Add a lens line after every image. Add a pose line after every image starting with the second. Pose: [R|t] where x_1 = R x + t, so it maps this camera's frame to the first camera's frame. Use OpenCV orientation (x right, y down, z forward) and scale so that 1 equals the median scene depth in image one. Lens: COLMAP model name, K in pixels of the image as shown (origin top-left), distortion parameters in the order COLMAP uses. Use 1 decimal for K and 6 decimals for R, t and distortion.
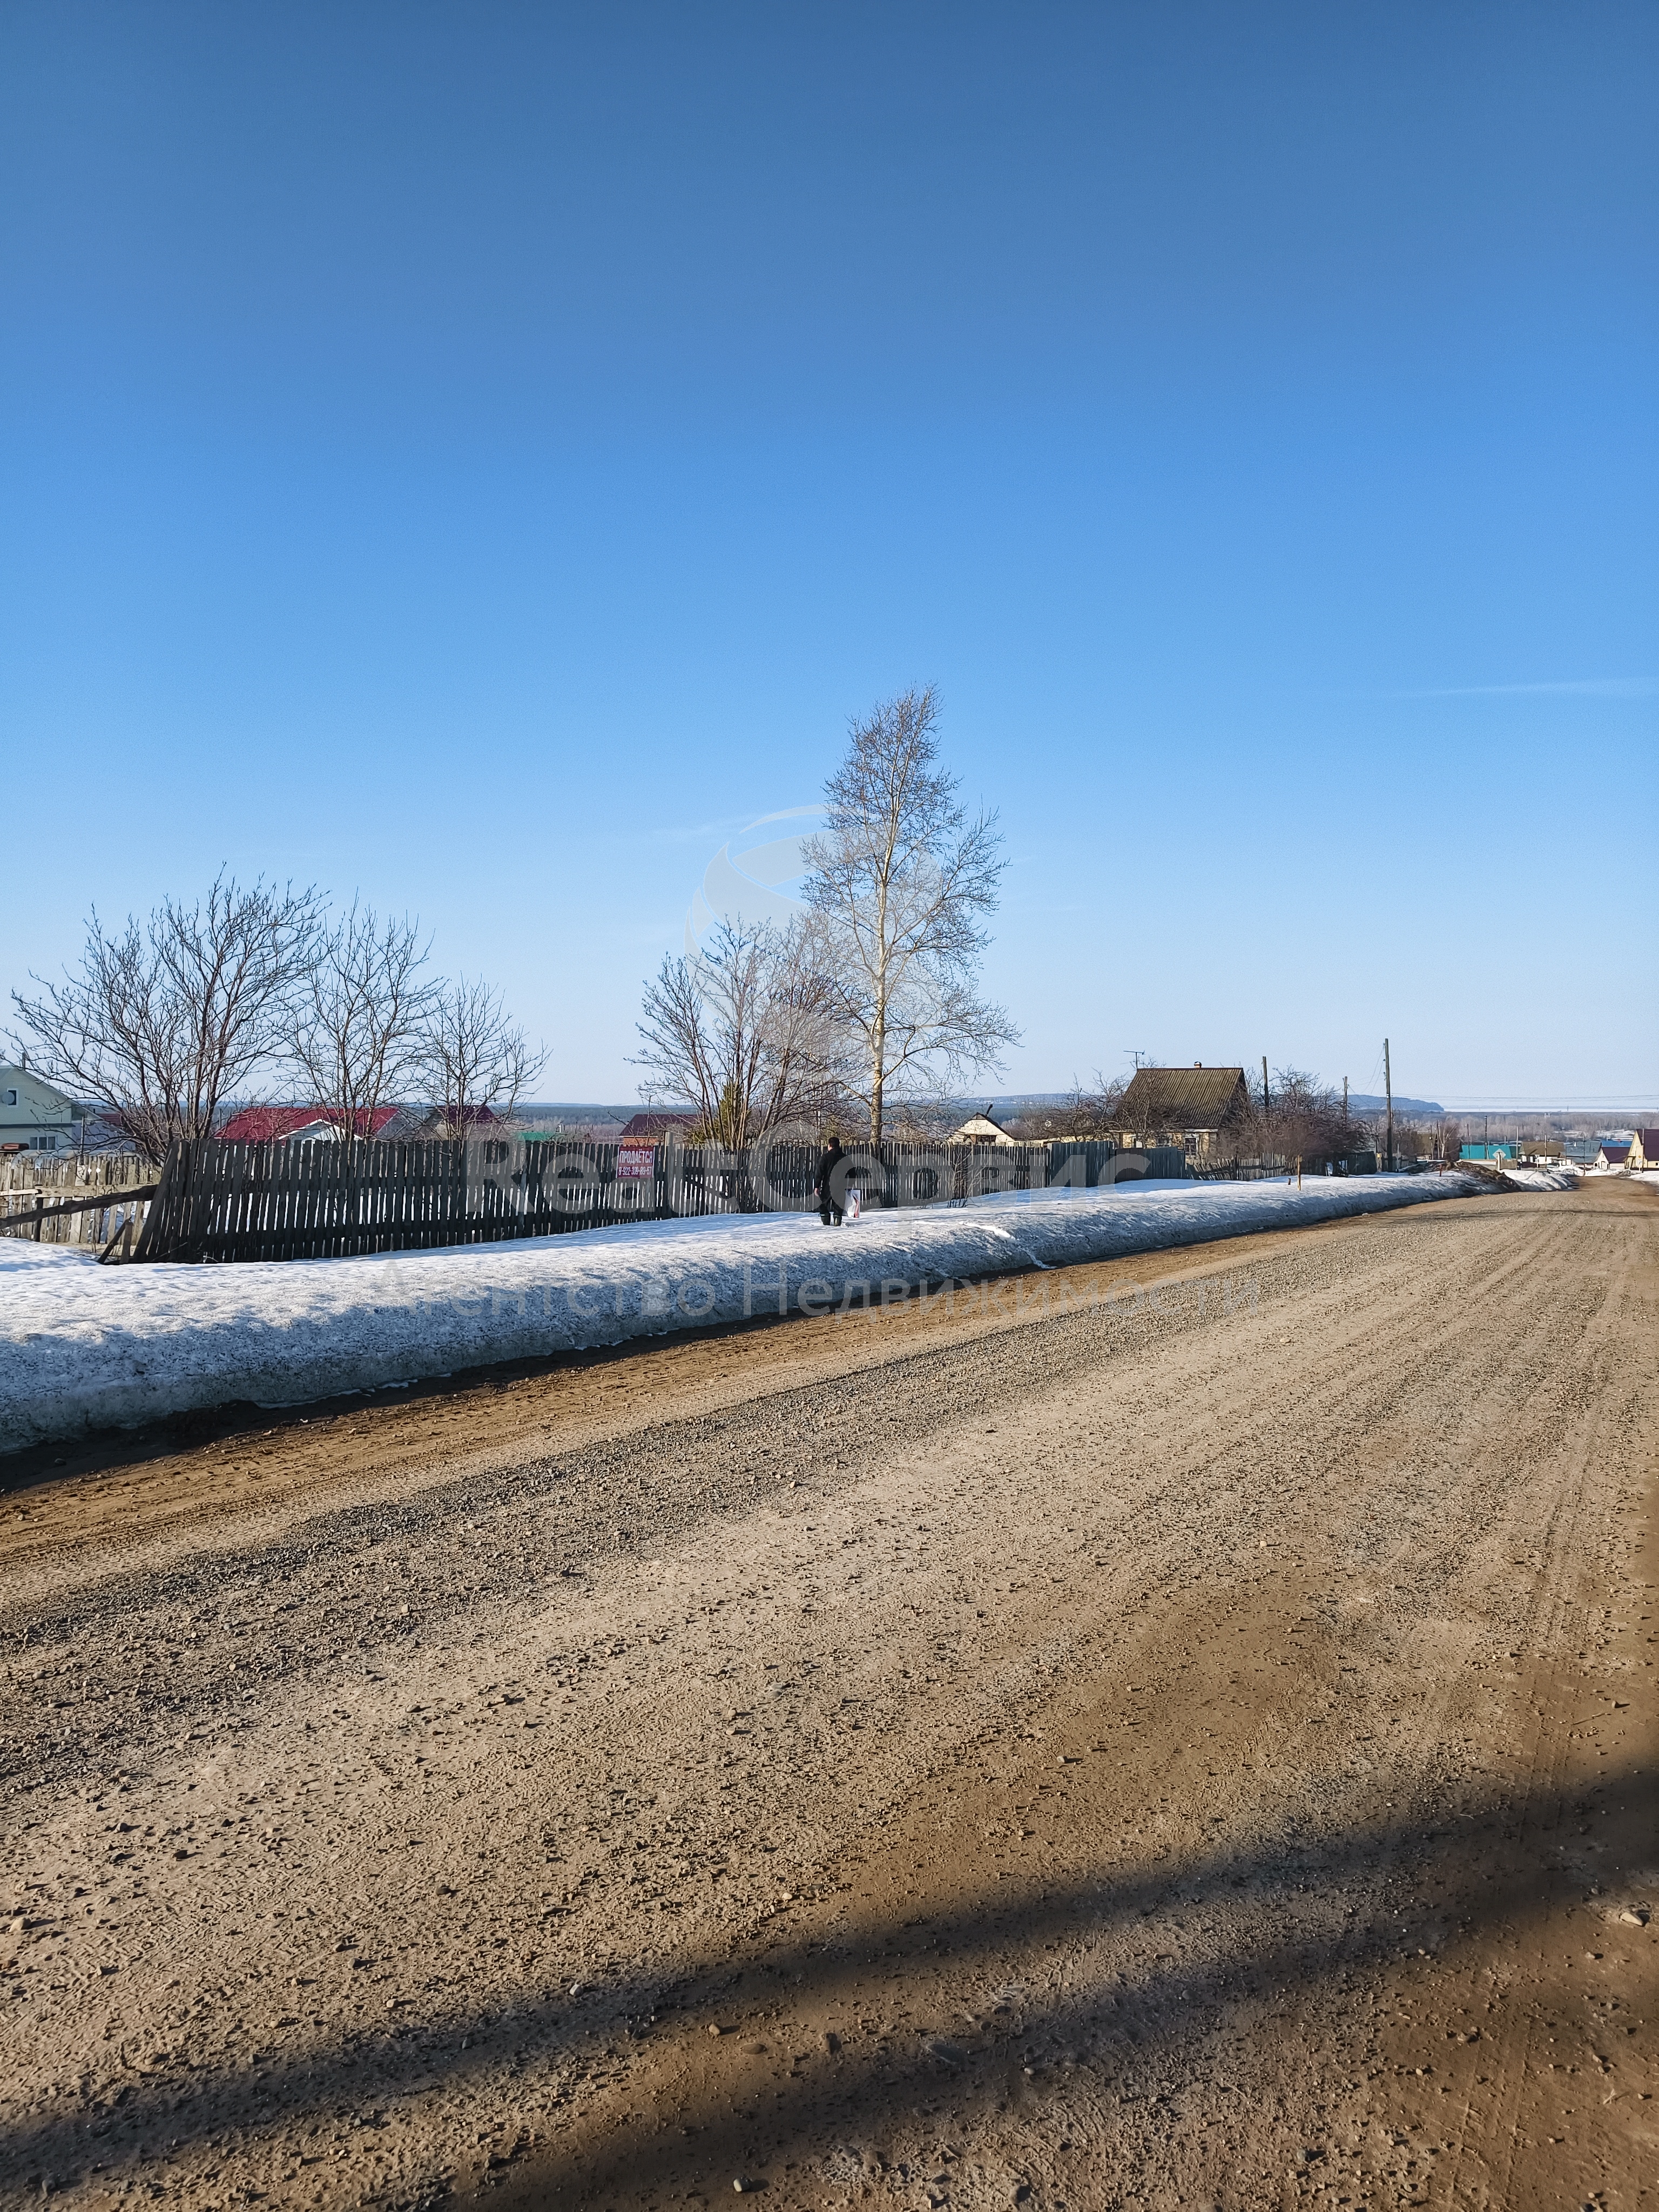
lens RADIAL K [[1576.0, 0, 833.9], [0, 1576.0, 1106.2], [0, 0, 1]] dist [0.038235, -0.047840]
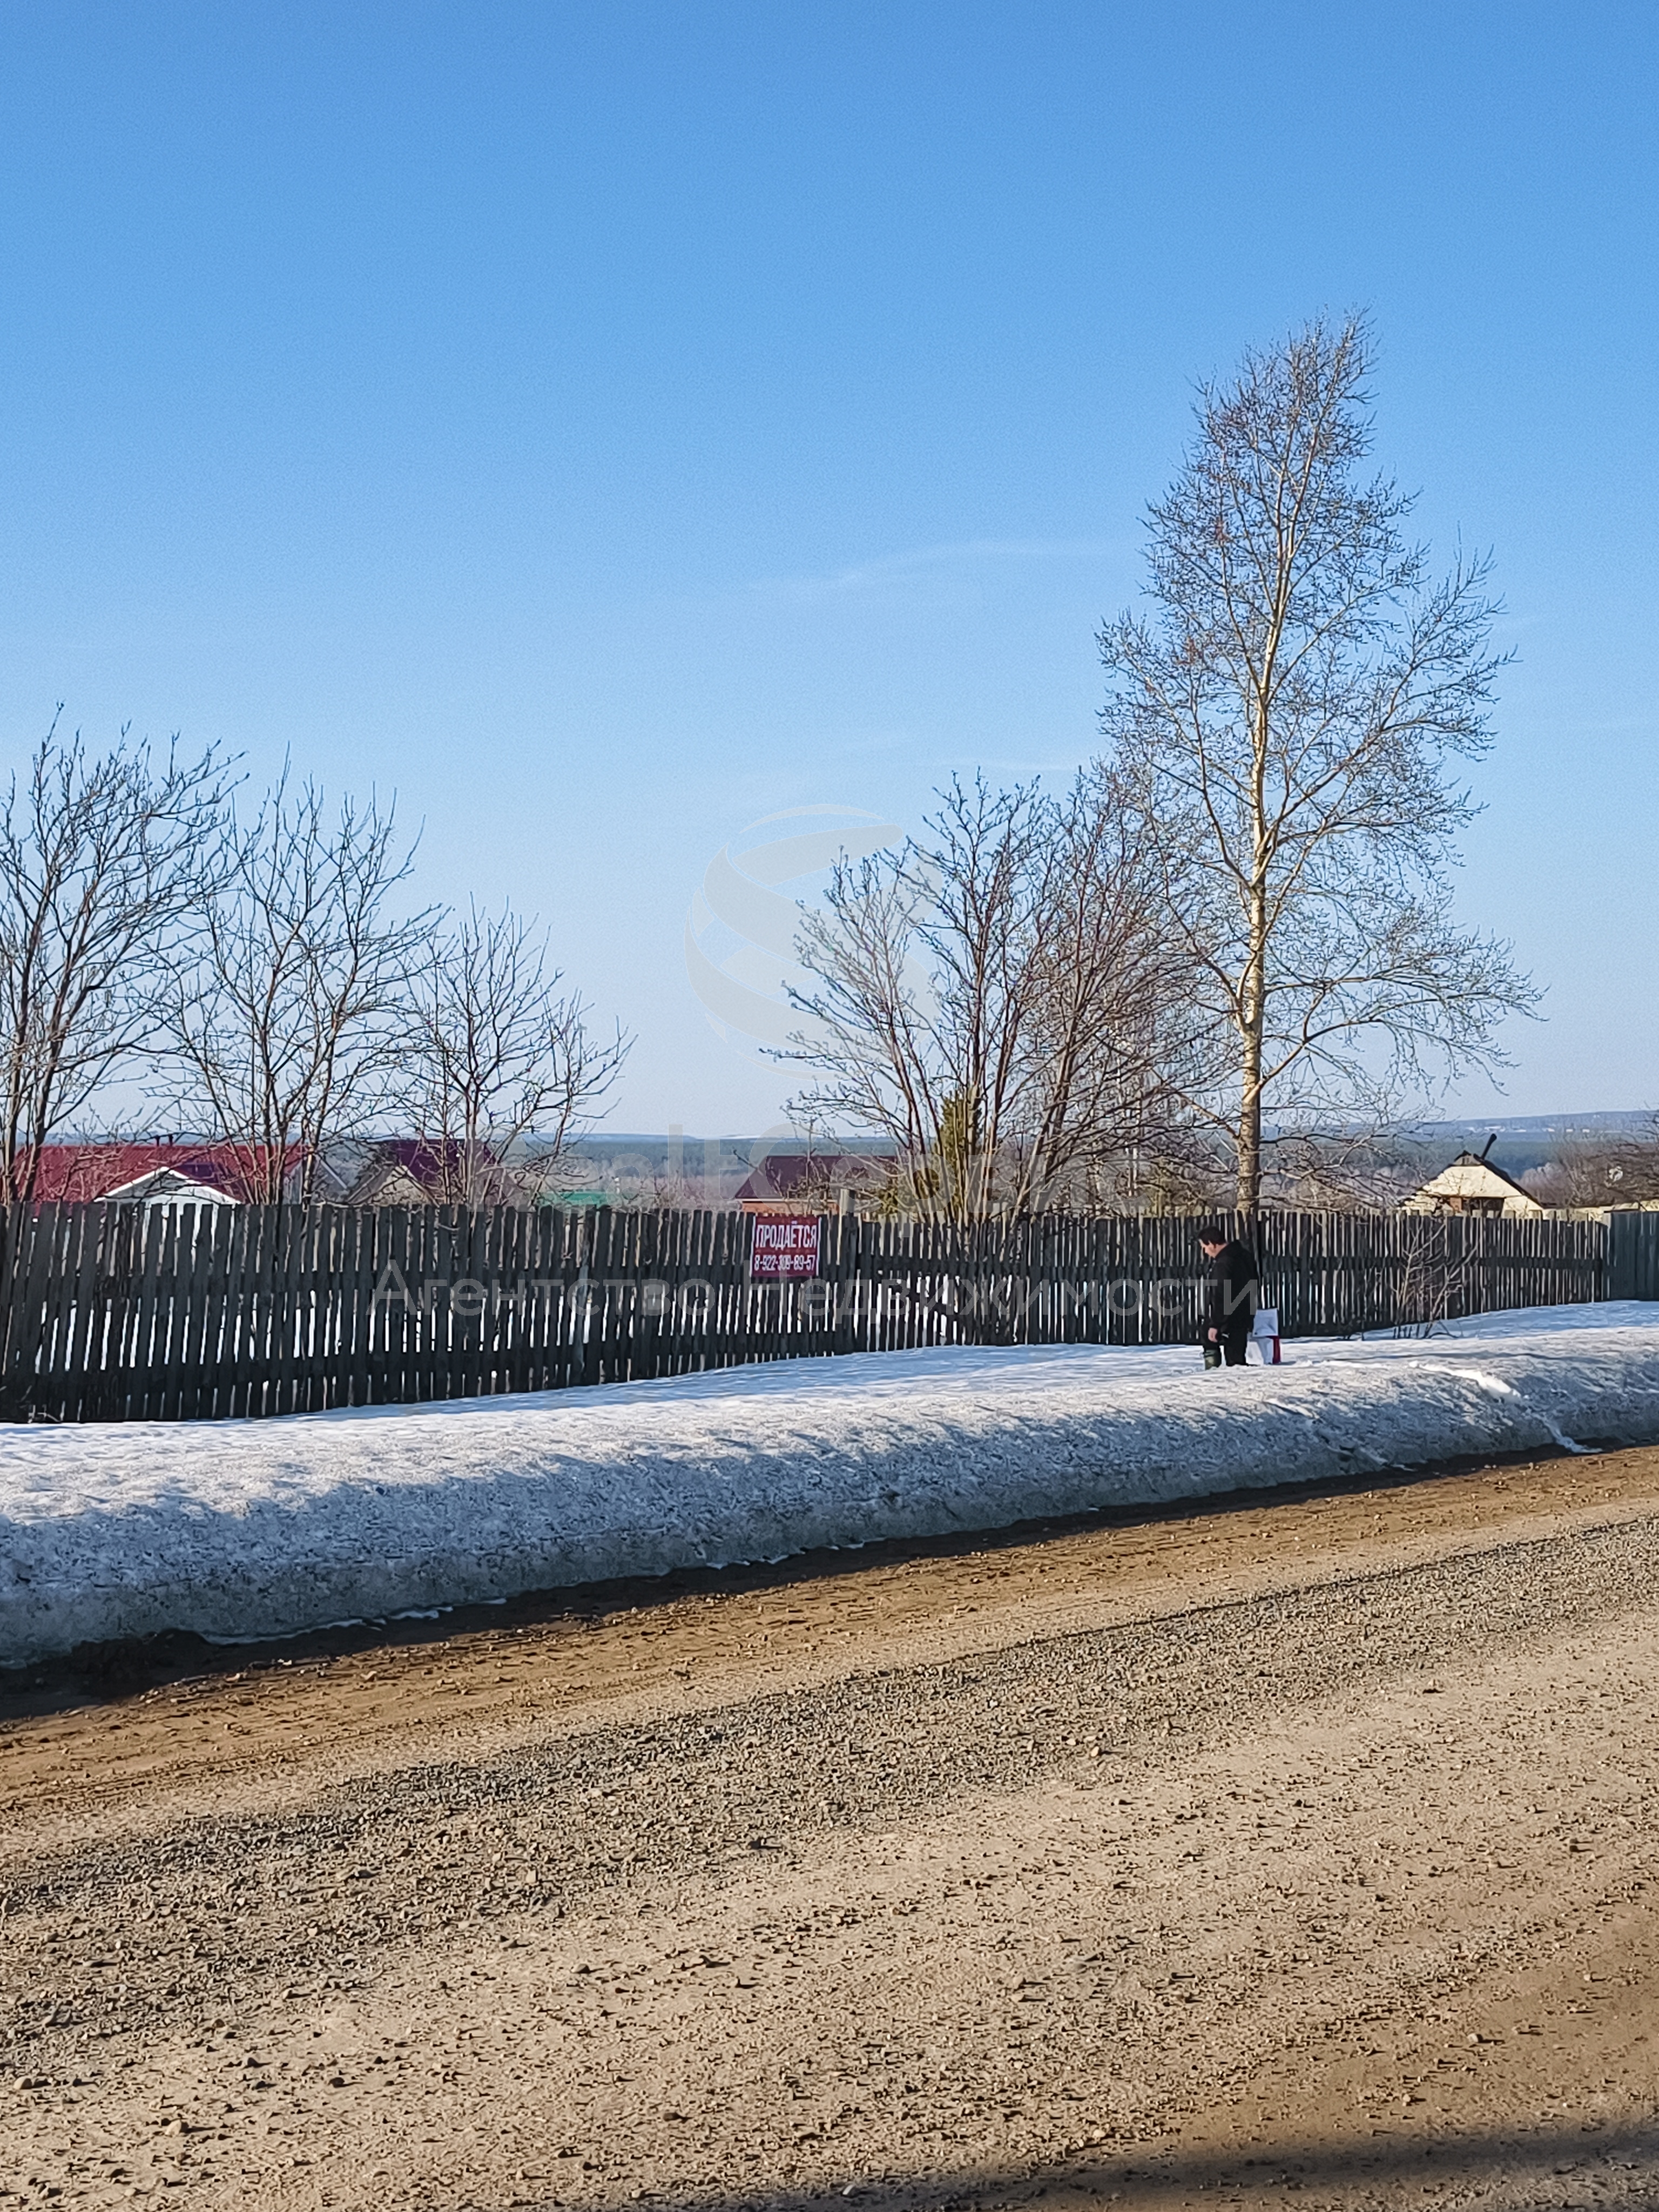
lens RADIAL K [[1998.2, 0, 895.1], [0, 1998.2, 1109.5], [0, 0, 1]] dist [0.085226, -0.015294]
pose [[0.992001, -0.005038, -0.126131, -0.004026], [0.002829, 0.999839, -0.017691, 0.001347], [0.126200, 0.017193, 0.991856, 0.288858]]
